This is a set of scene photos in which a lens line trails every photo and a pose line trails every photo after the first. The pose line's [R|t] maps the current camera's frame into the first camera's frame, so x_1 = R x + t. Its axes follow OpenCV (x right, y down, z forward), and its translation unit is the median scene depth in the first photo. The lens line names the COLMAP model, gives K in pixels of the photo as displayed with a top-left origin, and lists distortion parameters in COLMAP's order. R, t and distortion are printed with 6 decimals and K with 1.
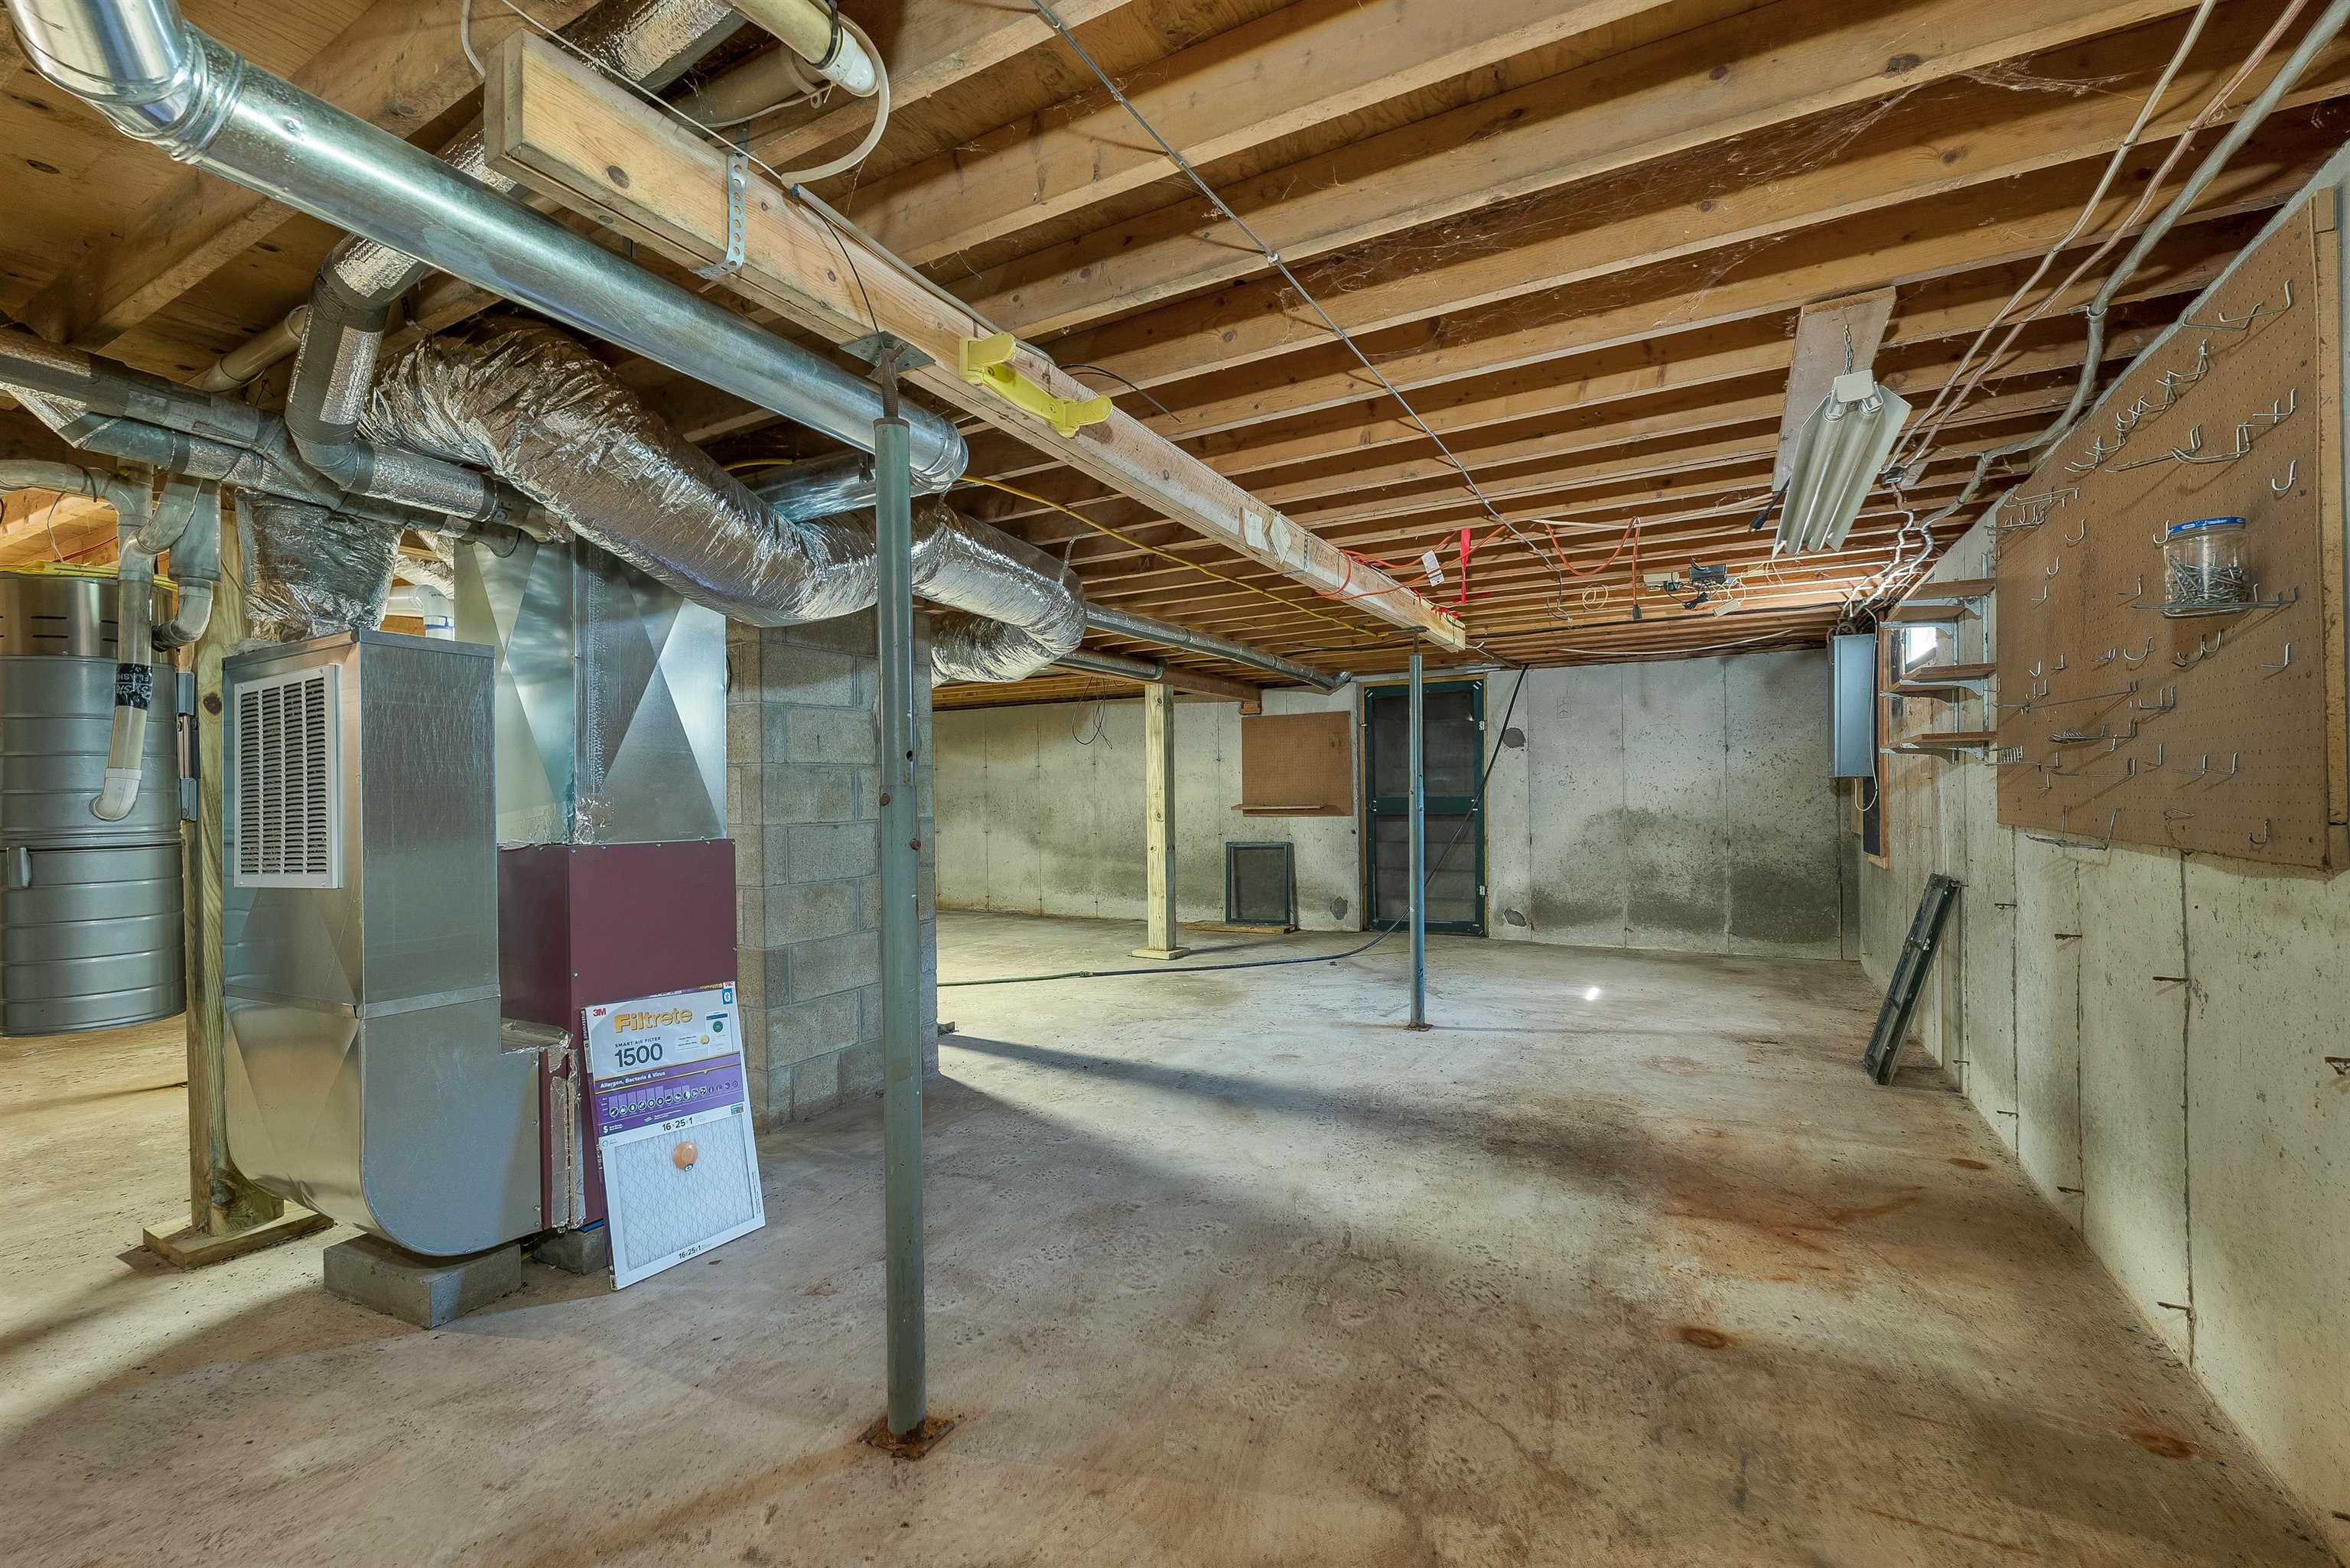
lens RADIAL K [[996.6, 0, 1180.8], [0, 996.6, 782.9], [0, 0, 1]] dist [-0.002953, -0.000323]
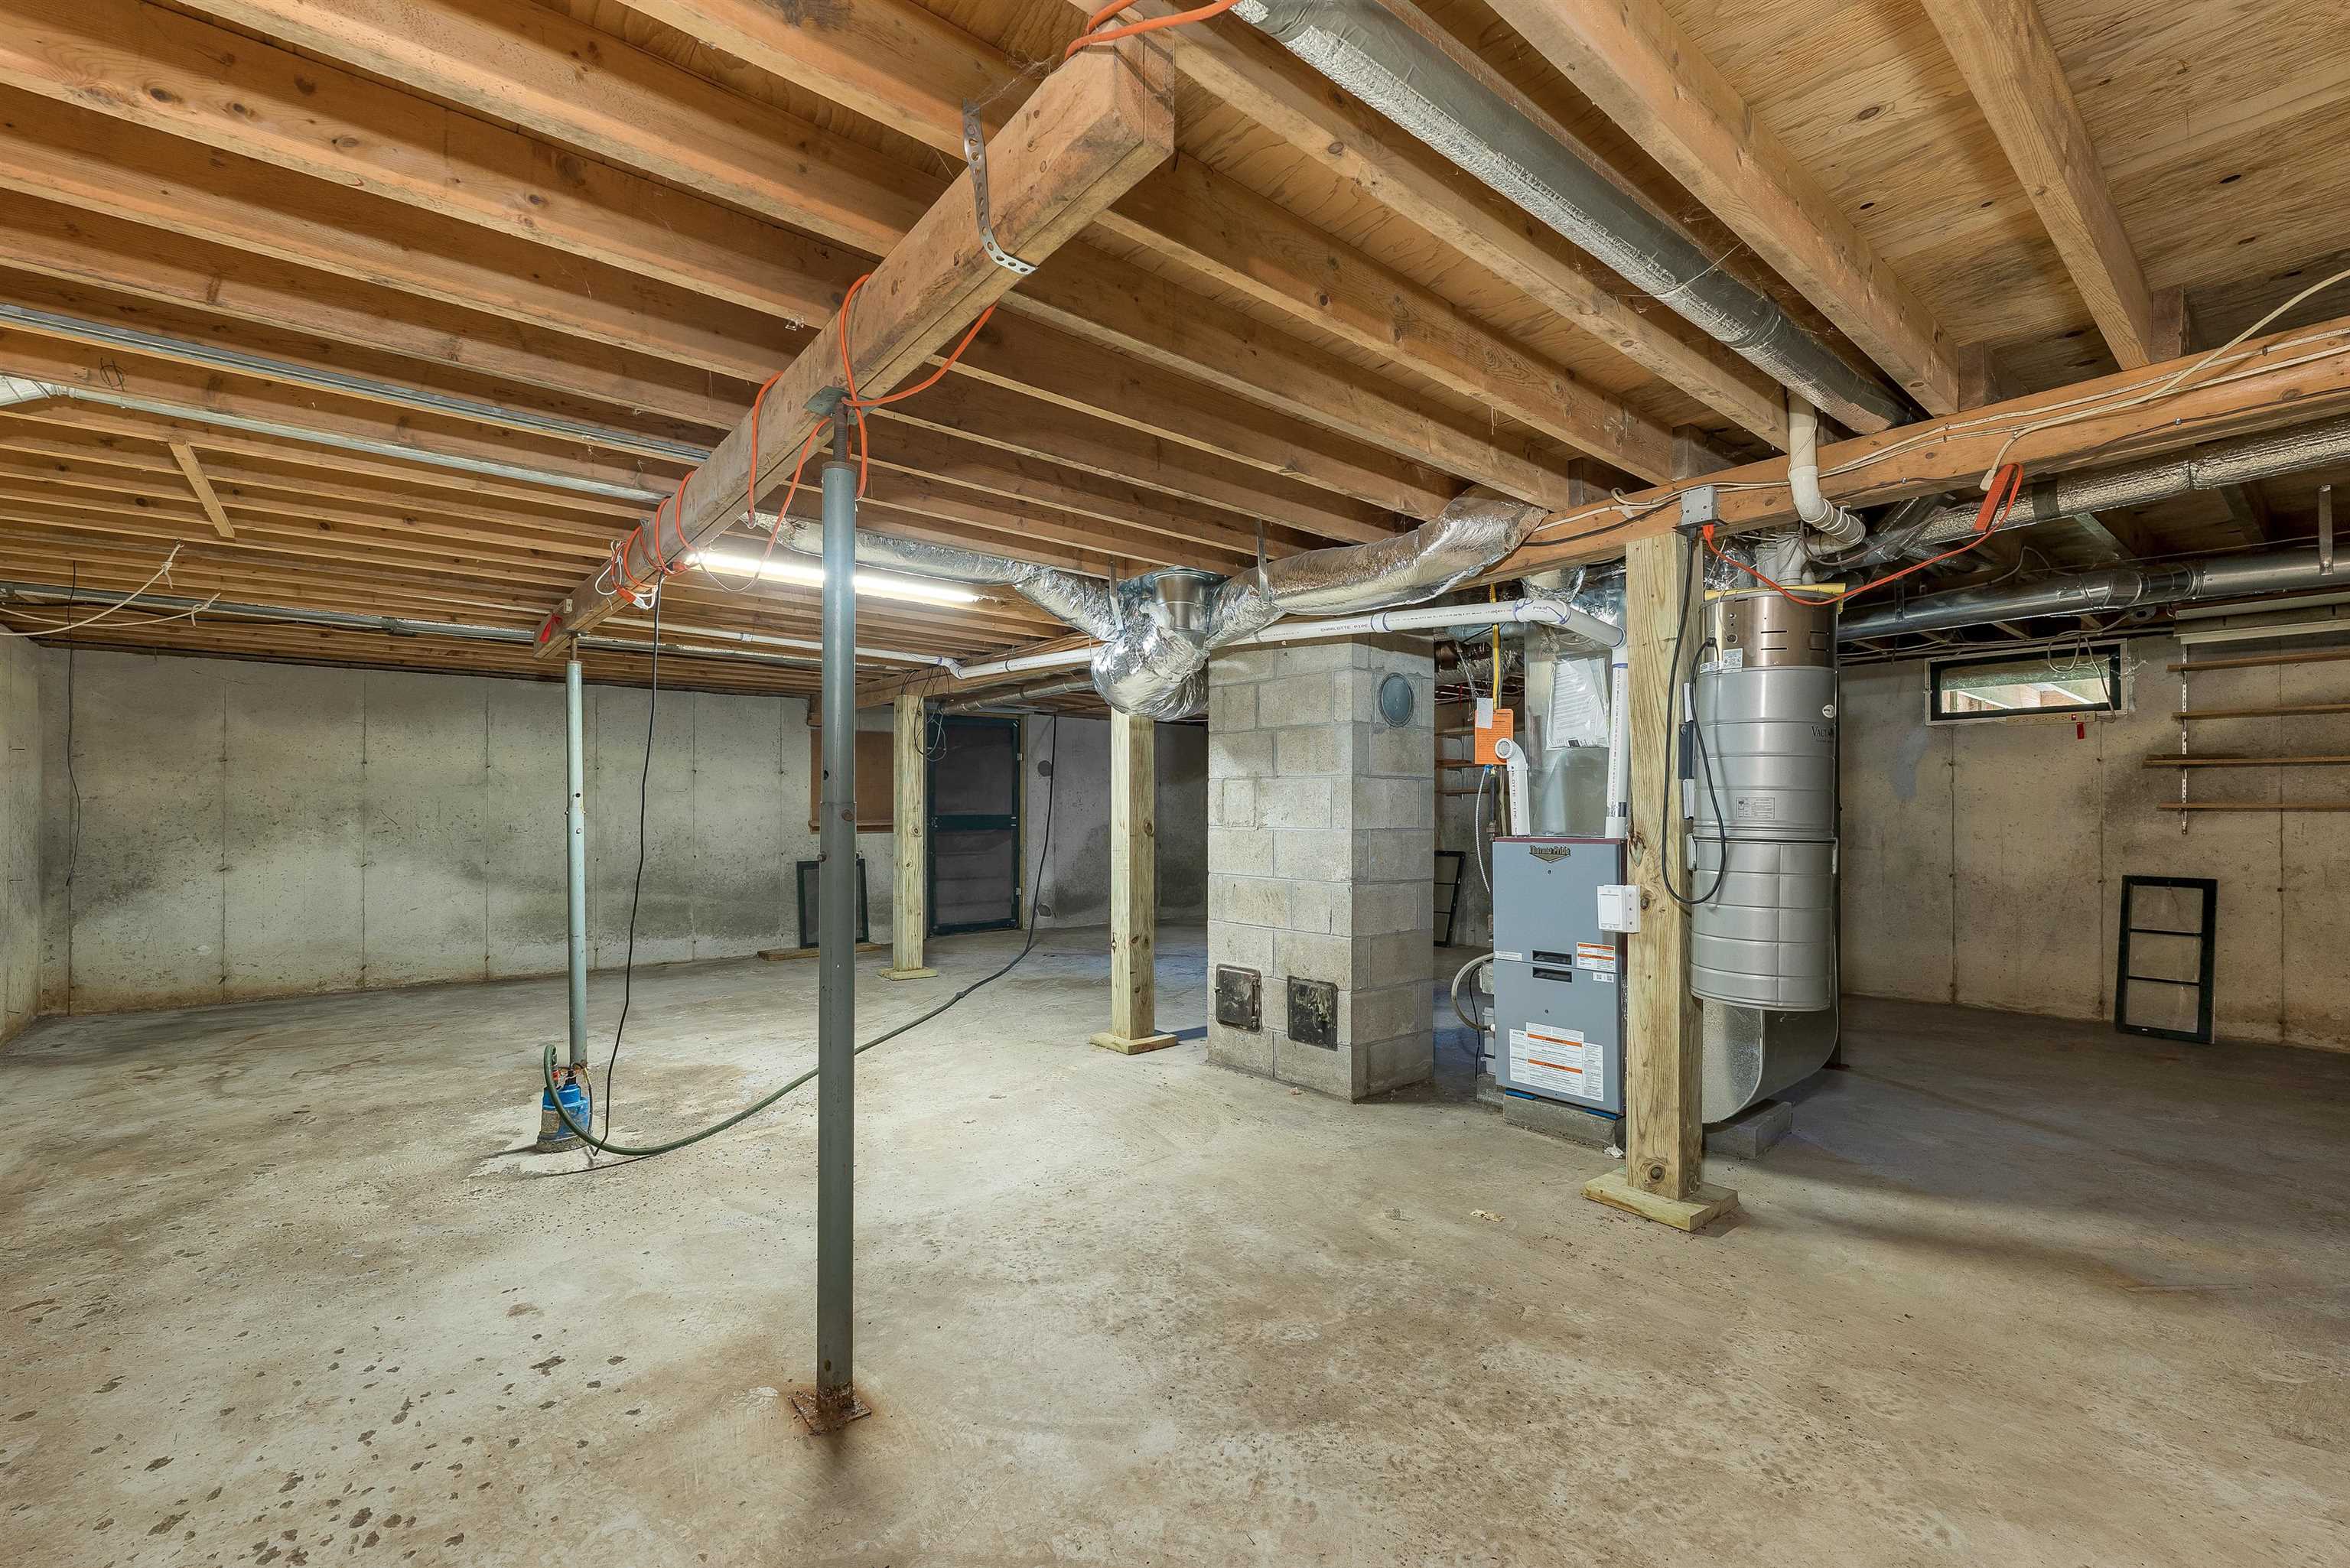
lens RADIAL K [[975.3, 0, 1168.3], [0, 975.3, 820.1], [0, 0, 1]] dist [-0.003003, -0.000343]
pose [[0.381835, -0.000460, 0.924231, -0.610258], [-0.022506, 0.999699, 0.009796, 0.003156], [-0.923957, -0.024541, 0.381709, 0.306574]]
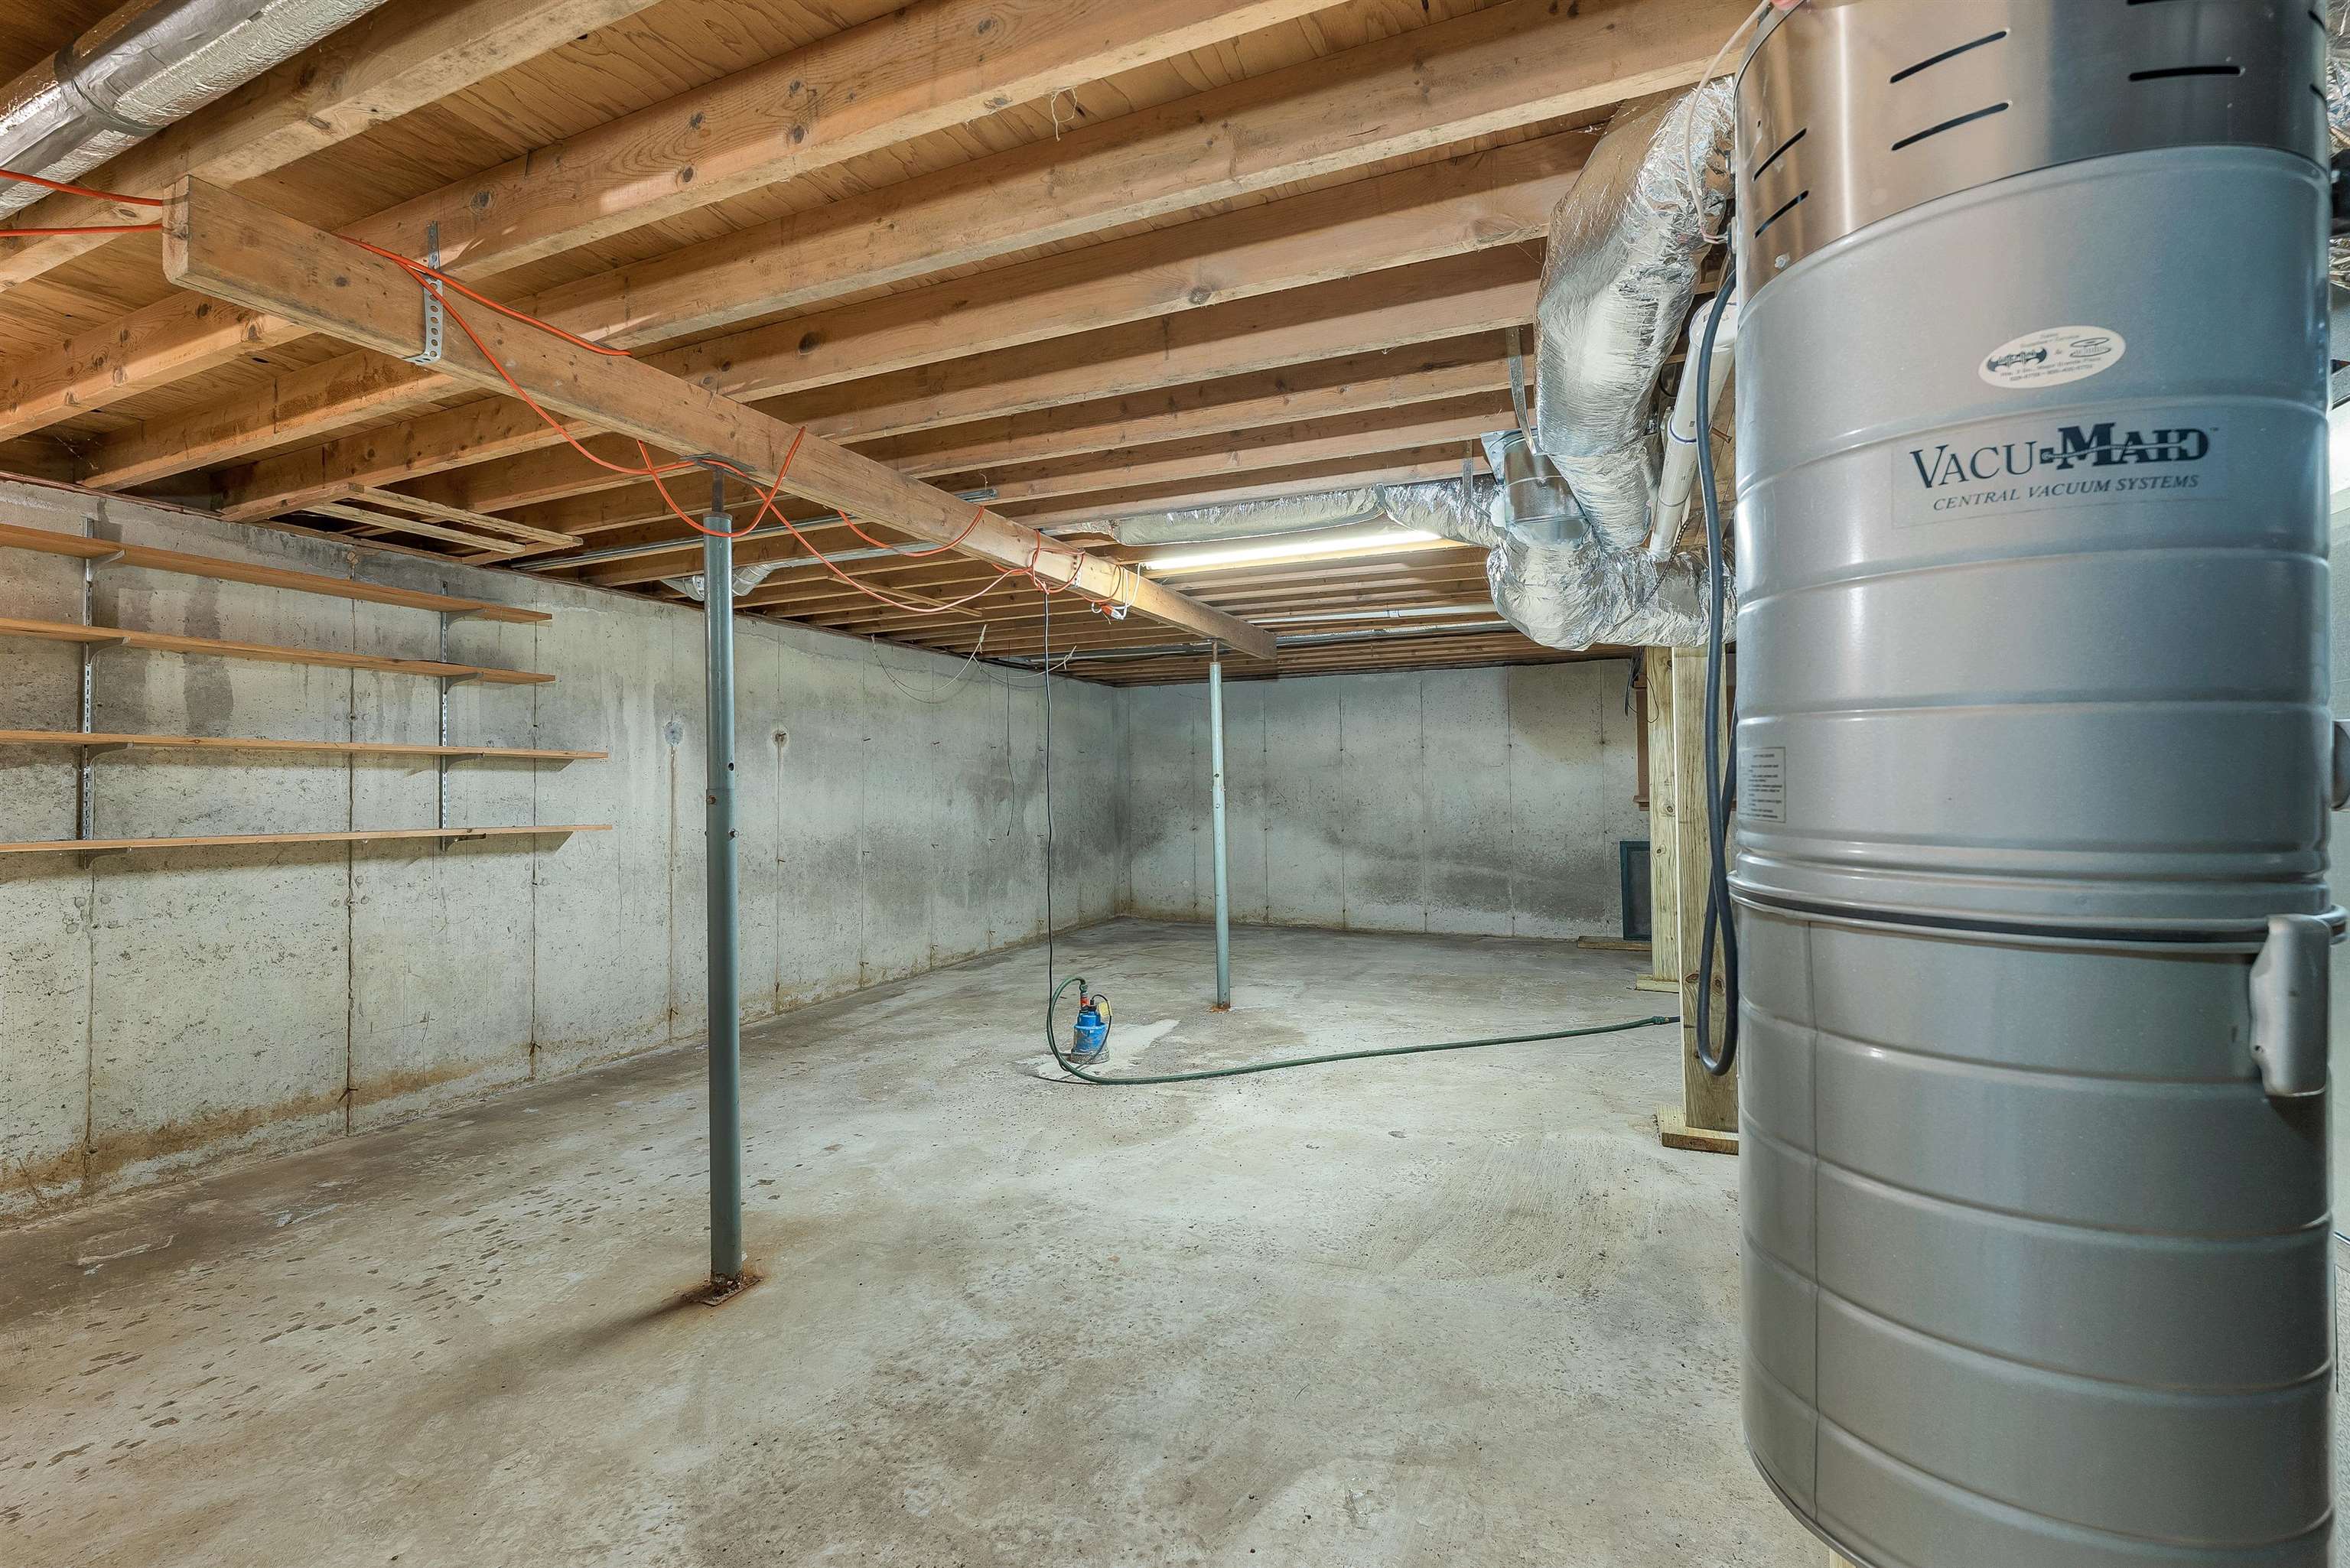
lens RADIAL K [[996.6, 0, 1180.8], [0, 996.6, 782.9], [0, 0, 1]] dist [-0.002953, -0.000323]
pose [[0.995459, -0.000135, 0.095189, -0.366862], [-0.001399, 0.999870, 0.016050, -0.002479], [-0.095179, -0.016111, 0.995330, 0.191166]]
